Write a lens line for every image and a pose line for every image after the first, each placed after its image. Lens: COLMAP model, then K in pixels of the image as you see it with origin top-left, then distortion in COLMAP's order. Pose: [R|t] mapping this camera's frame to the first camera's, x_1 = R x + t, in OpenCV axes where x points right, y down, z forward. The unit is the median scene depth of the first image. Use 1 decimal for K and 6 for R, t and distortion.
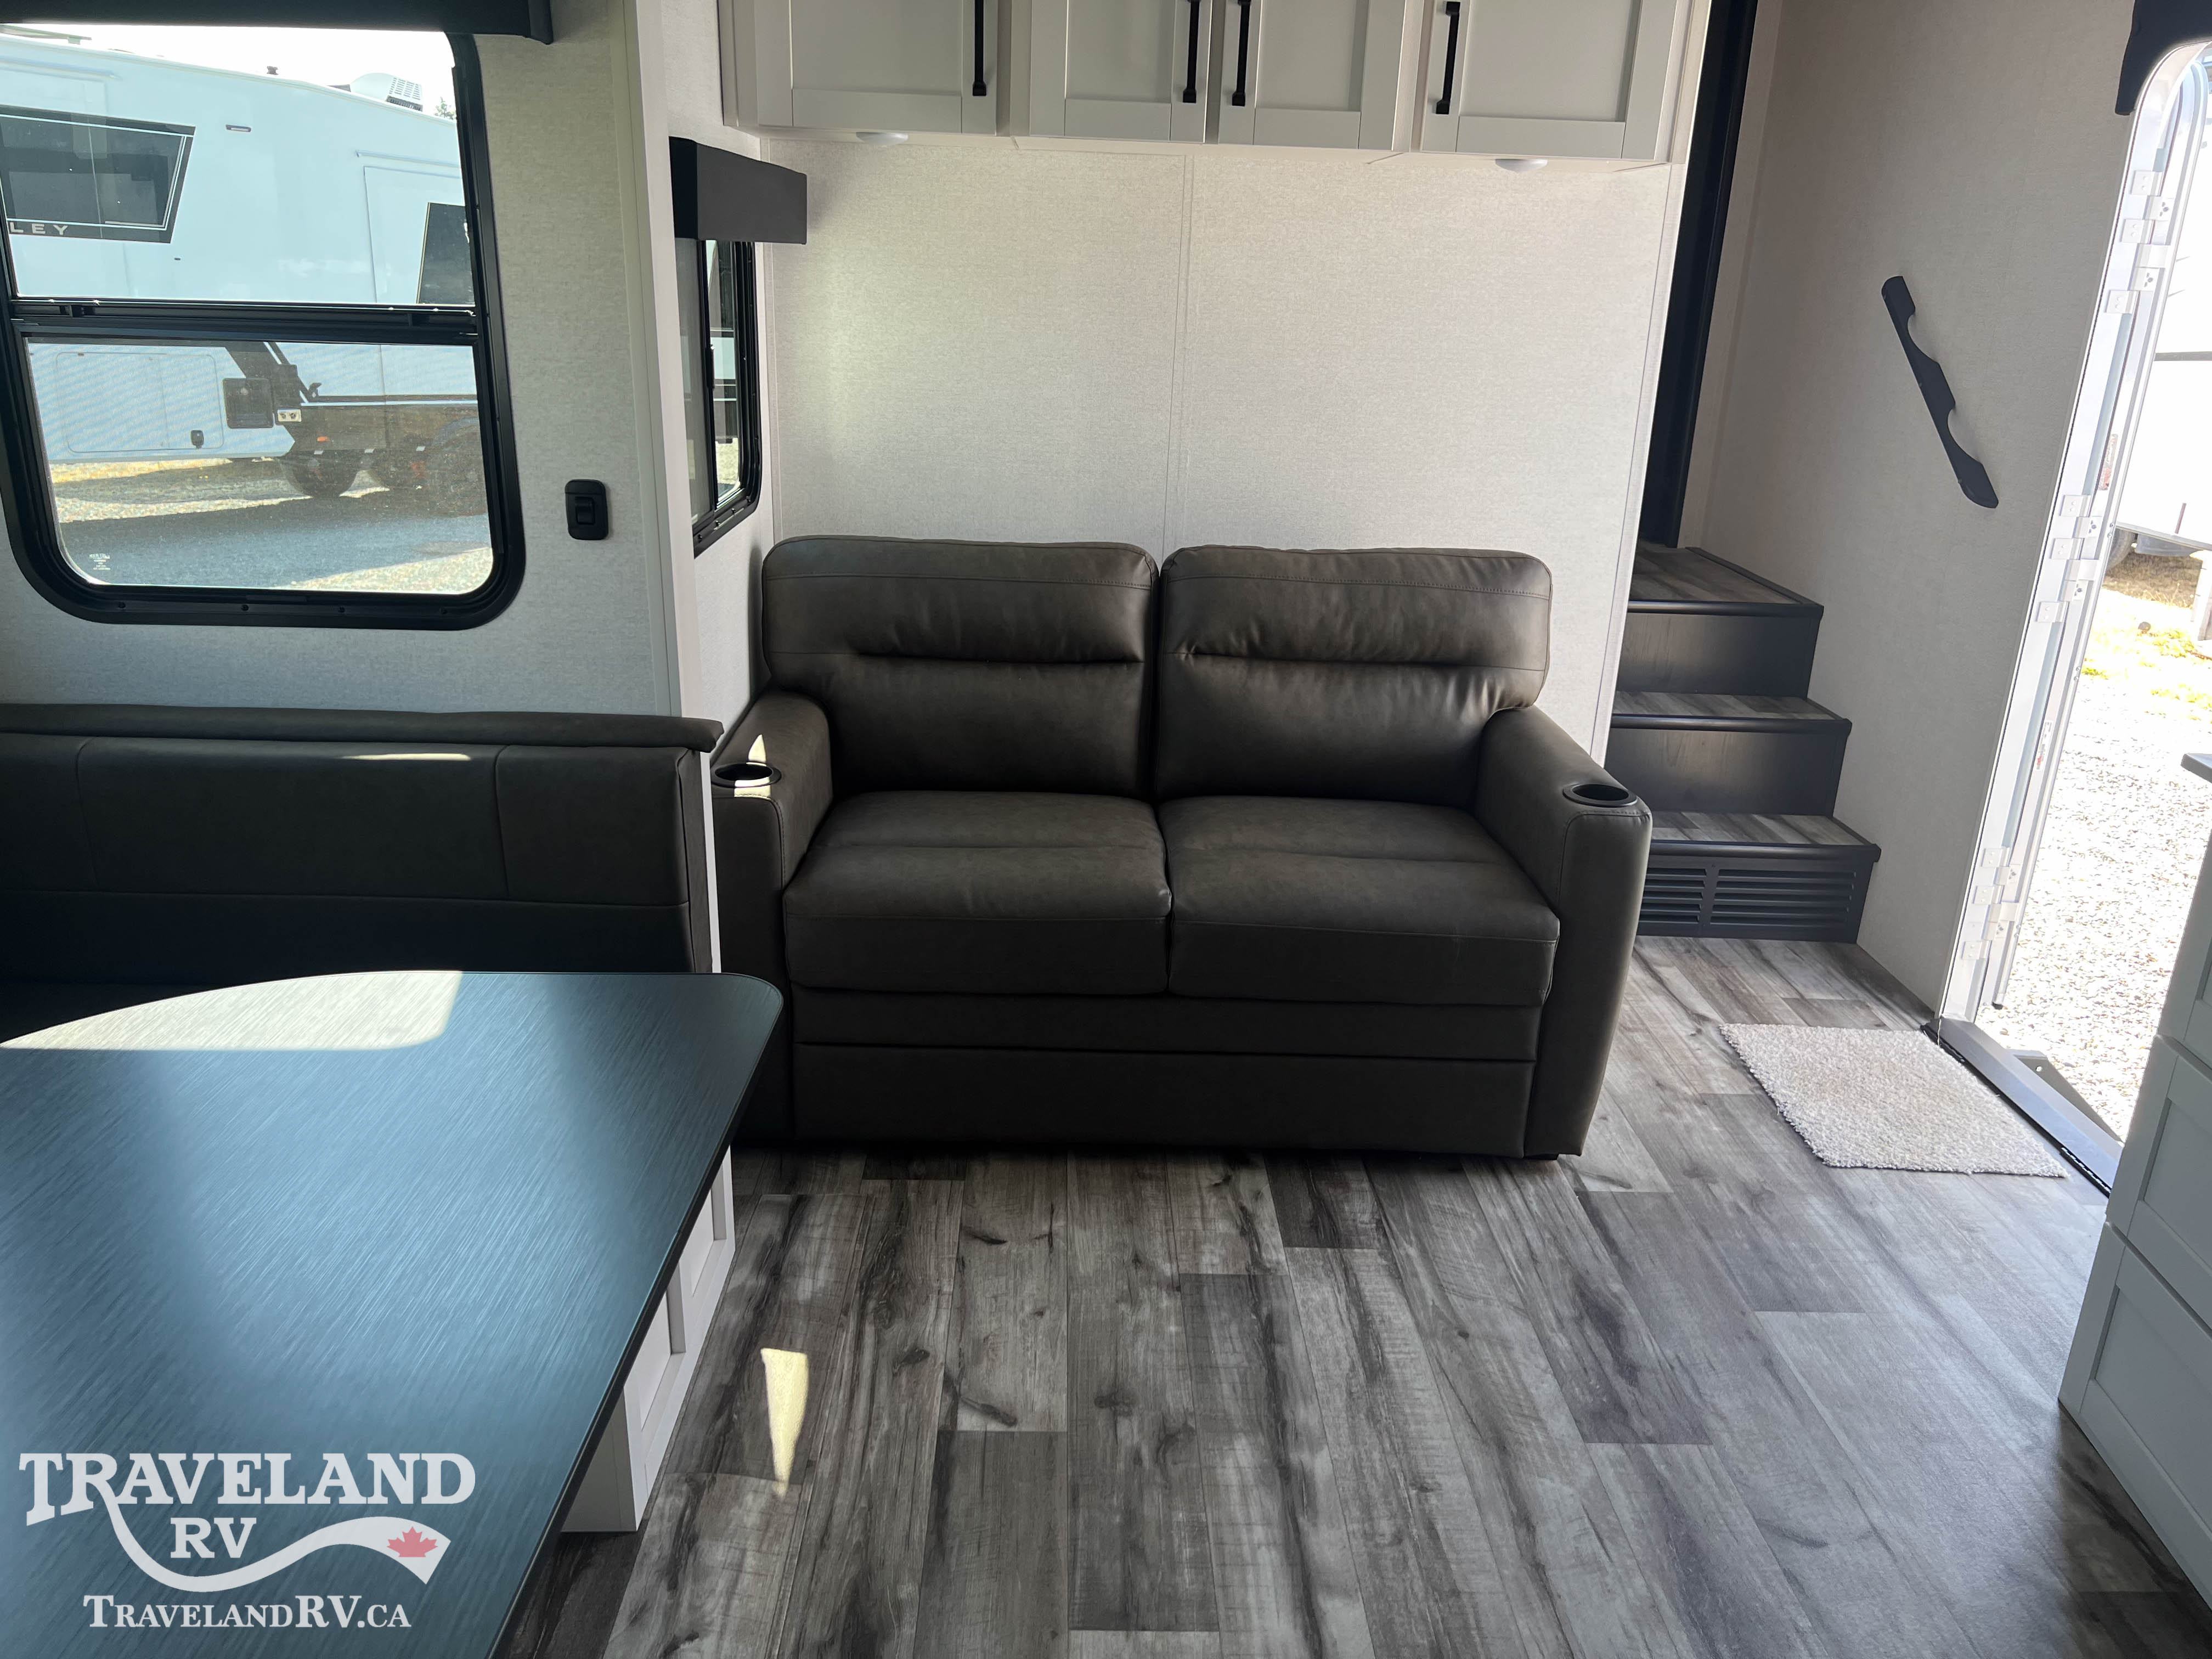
lens RADIAL K [[1662.9, 0, 1110.4], [0, 1662.9, 813.7], [0, 0, 1]] dist [0.070541, -0.093080]
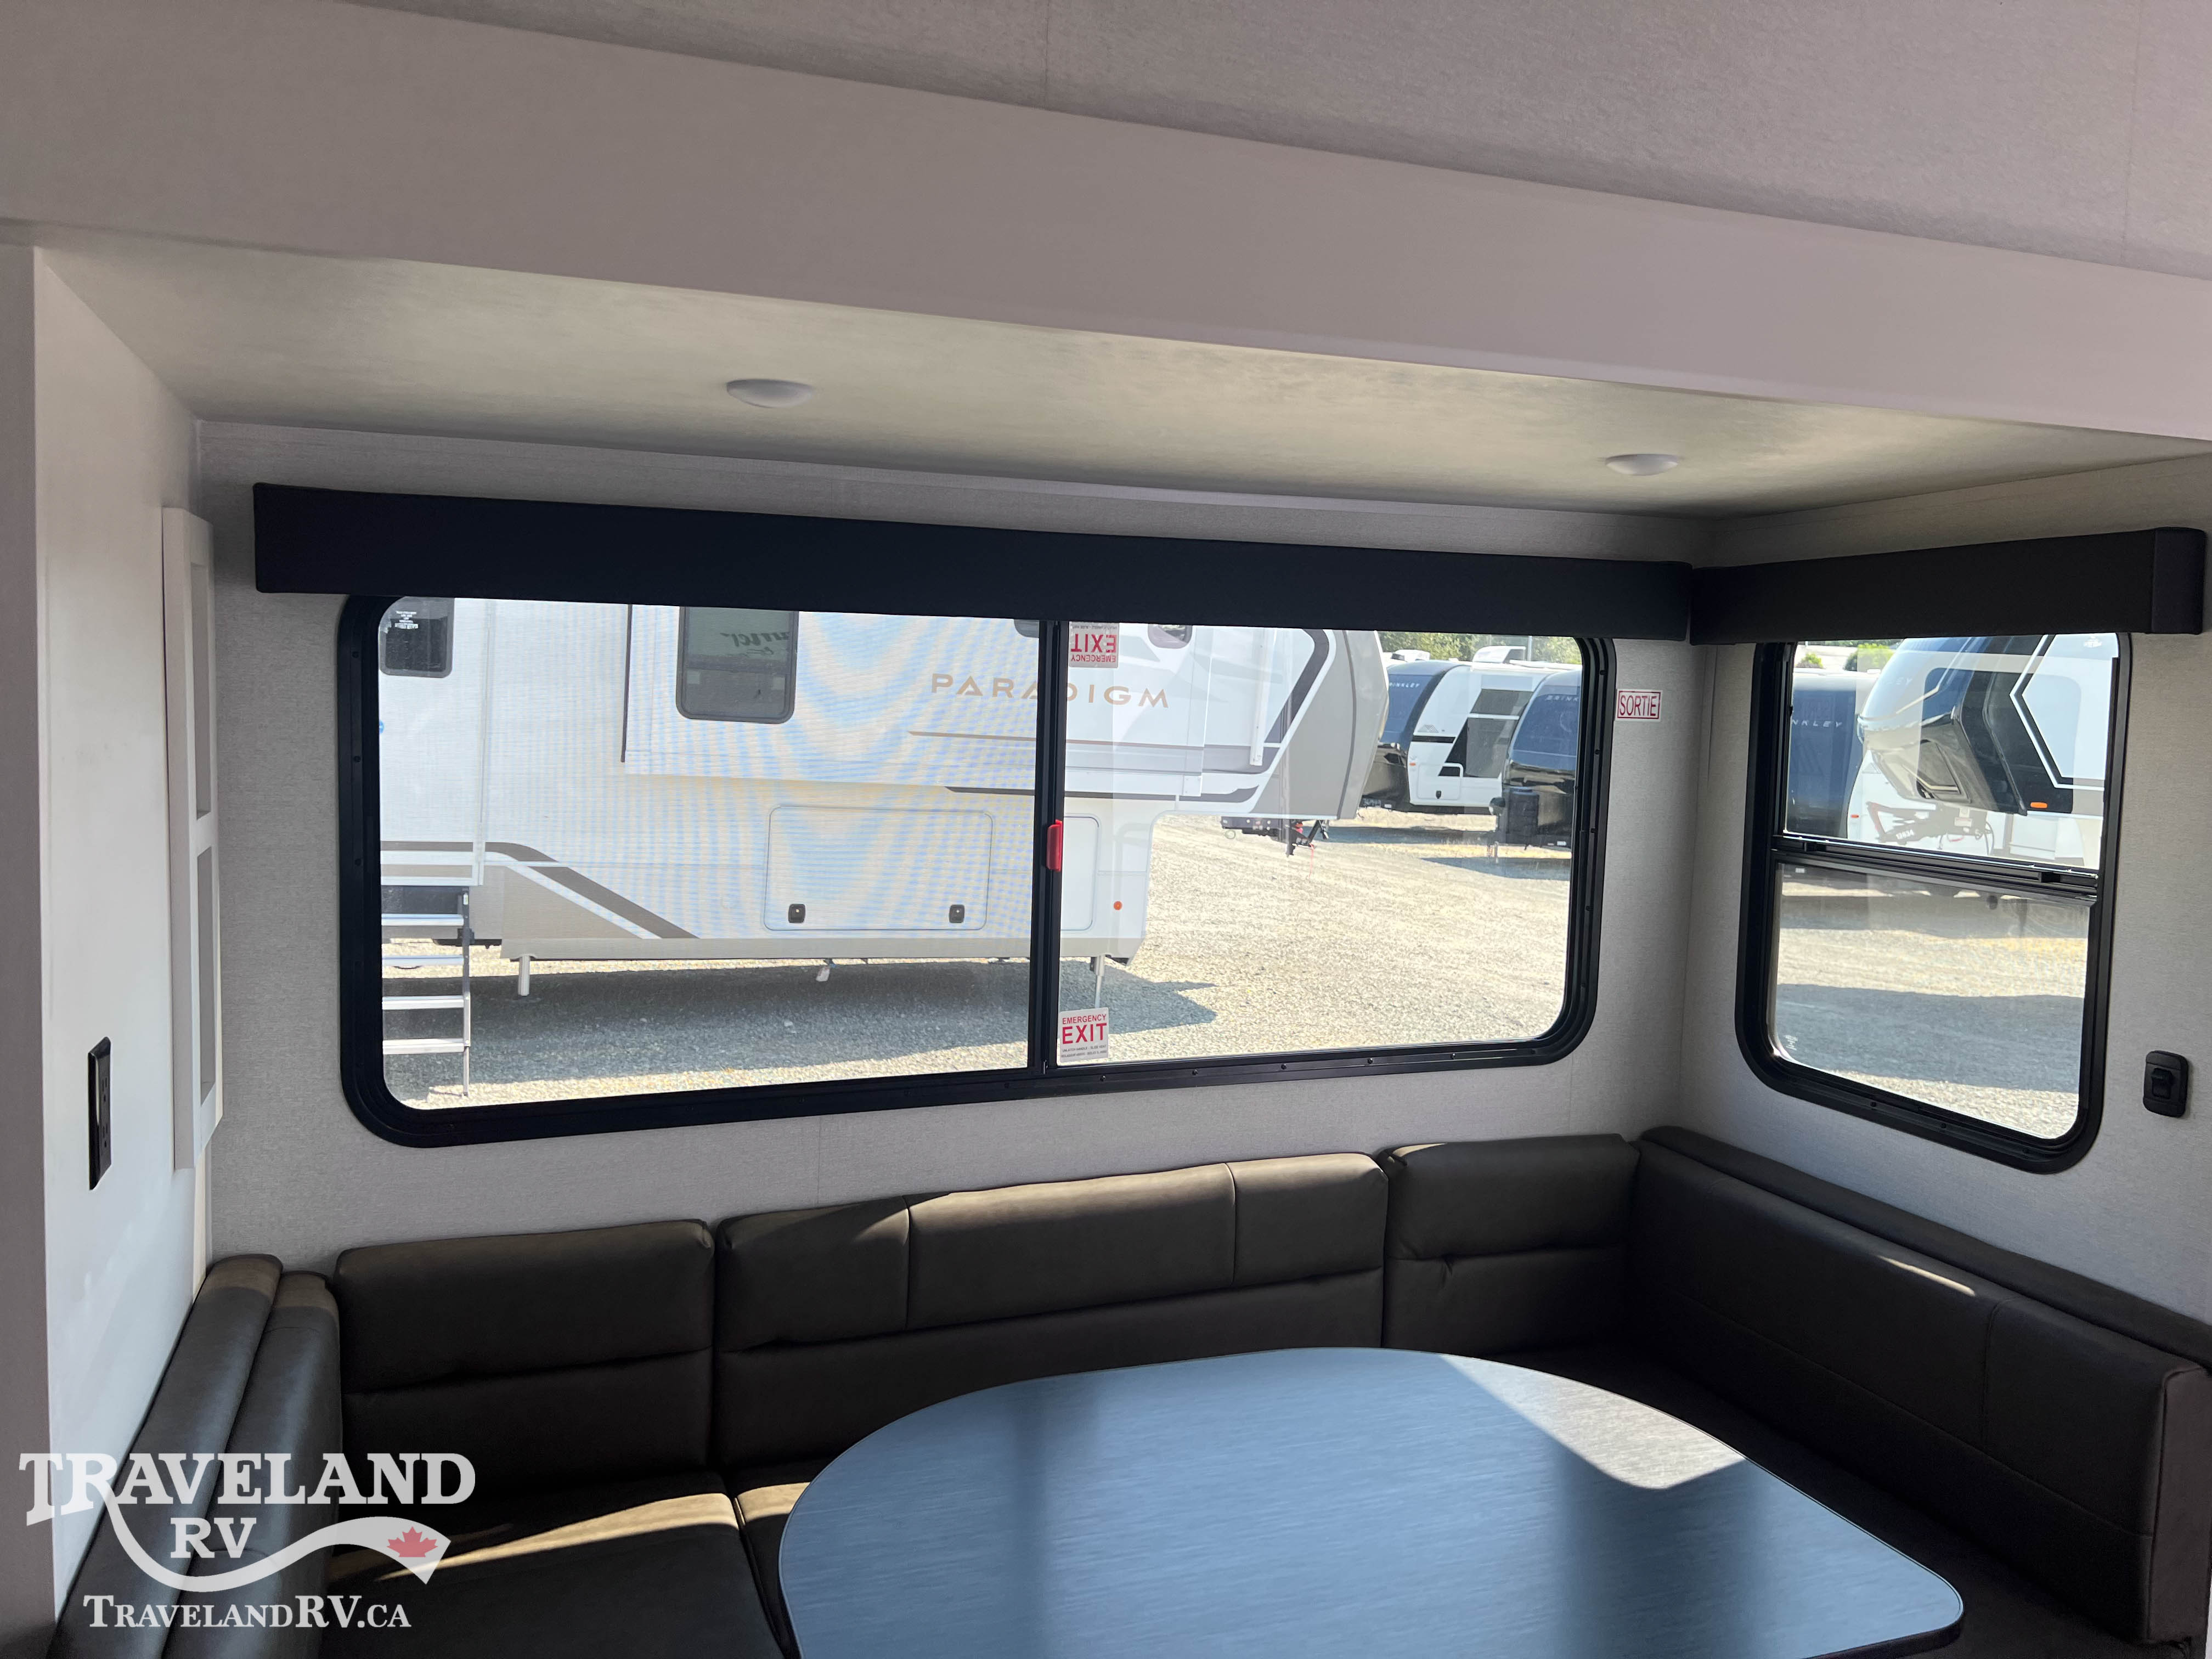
lens RADIAL K [[1662.9, 0, 1110.4], [0, 1662.9, 813.7], [0, 0, 1]] dist [0.070541, -0.093080]
pose [[0.344873, 0.060294, -0.936711, 0.385361], [-0.317012, 0.946780, -0.055774, -0.089298], [0.883497, 0.316183, 0.345633, 0.105087]]
